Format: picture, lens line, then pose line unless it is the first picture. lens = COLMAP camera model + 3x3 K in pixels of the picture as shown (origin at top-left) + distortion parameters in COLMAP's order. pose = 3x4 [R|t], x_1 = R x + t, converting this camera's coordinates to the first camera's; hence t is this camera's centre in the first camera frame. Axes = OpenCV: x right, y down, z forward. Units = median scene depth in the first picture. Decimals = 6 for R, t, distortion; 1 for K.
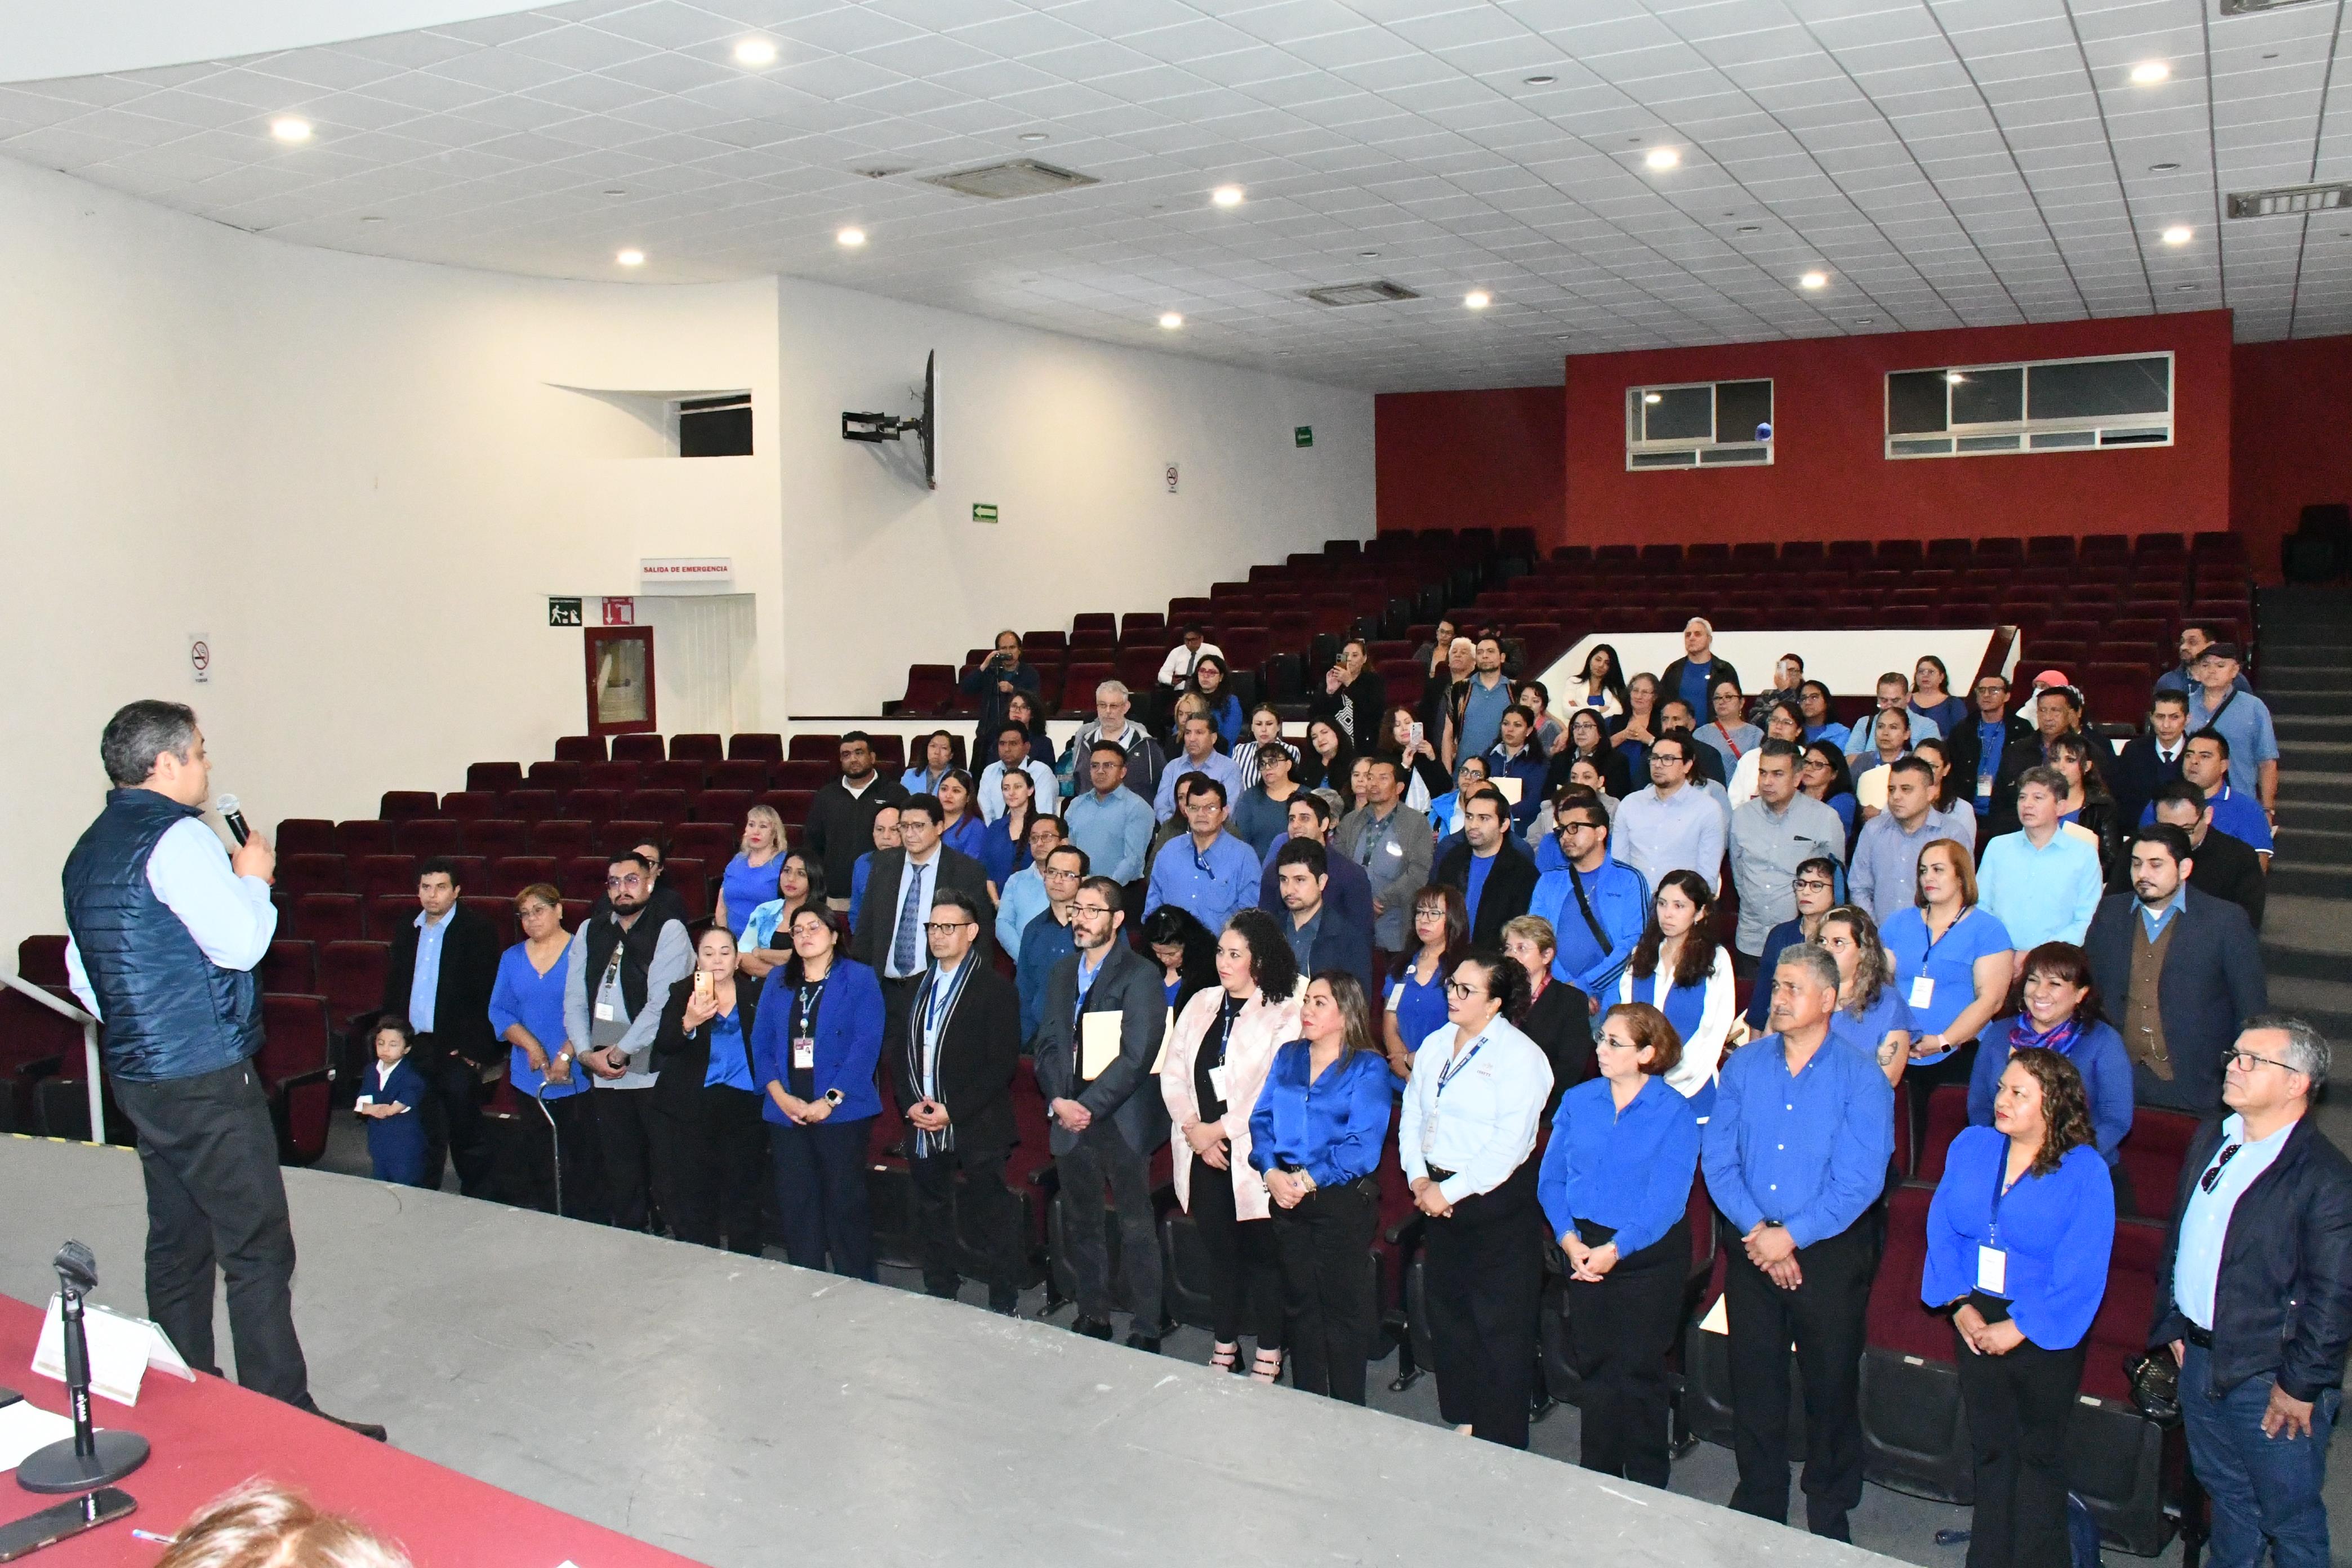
lens RADIAL K [[1792.7, 0, 1176.0], [0, 1792.7, 784.0], [0, 0, 1]] dist [-0.121474, 0.007413]
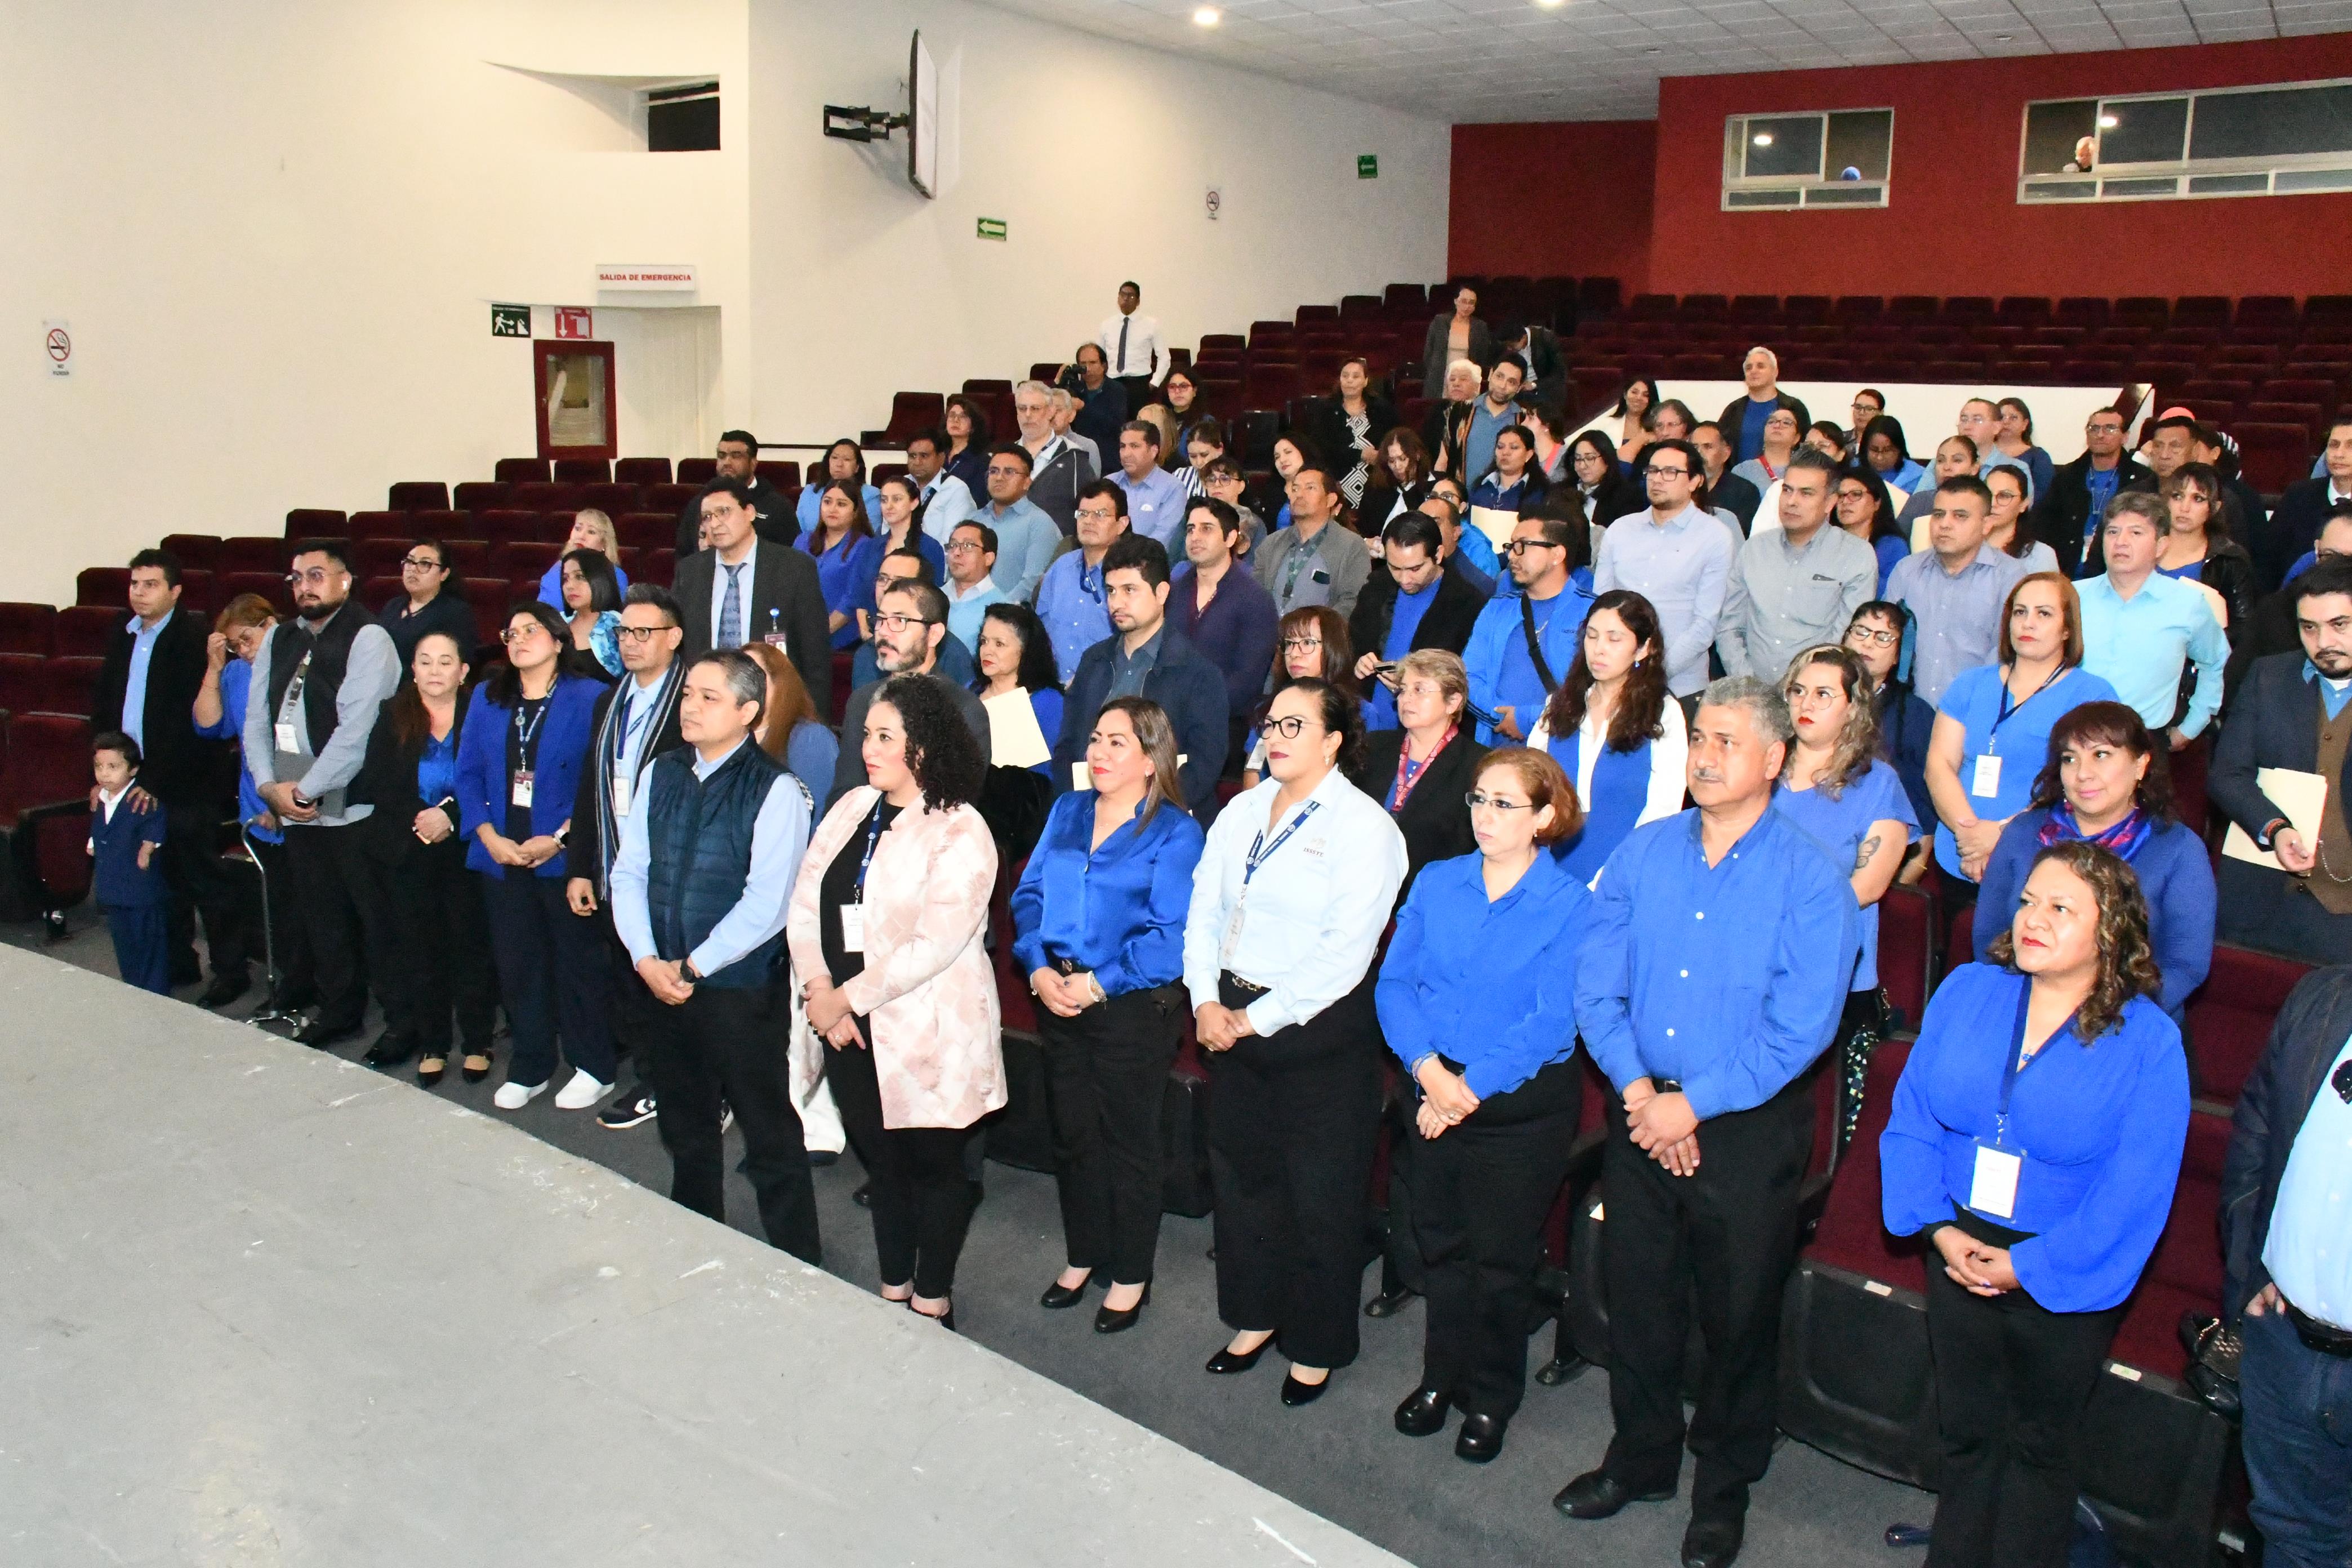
lens RADIAL K [[1810.8, 0, 1136.9], [0, 1810.8, 794.8], [0, 0, 1]] dist [-0.128363, 0.049764]
pose [[0.996584, 0.045447, -0.068950, 0.051076], [-0.036308, 0.991051, 0.128450, 0.016174], [0.074170, -0.125508, 0.989316, 0.089825]]
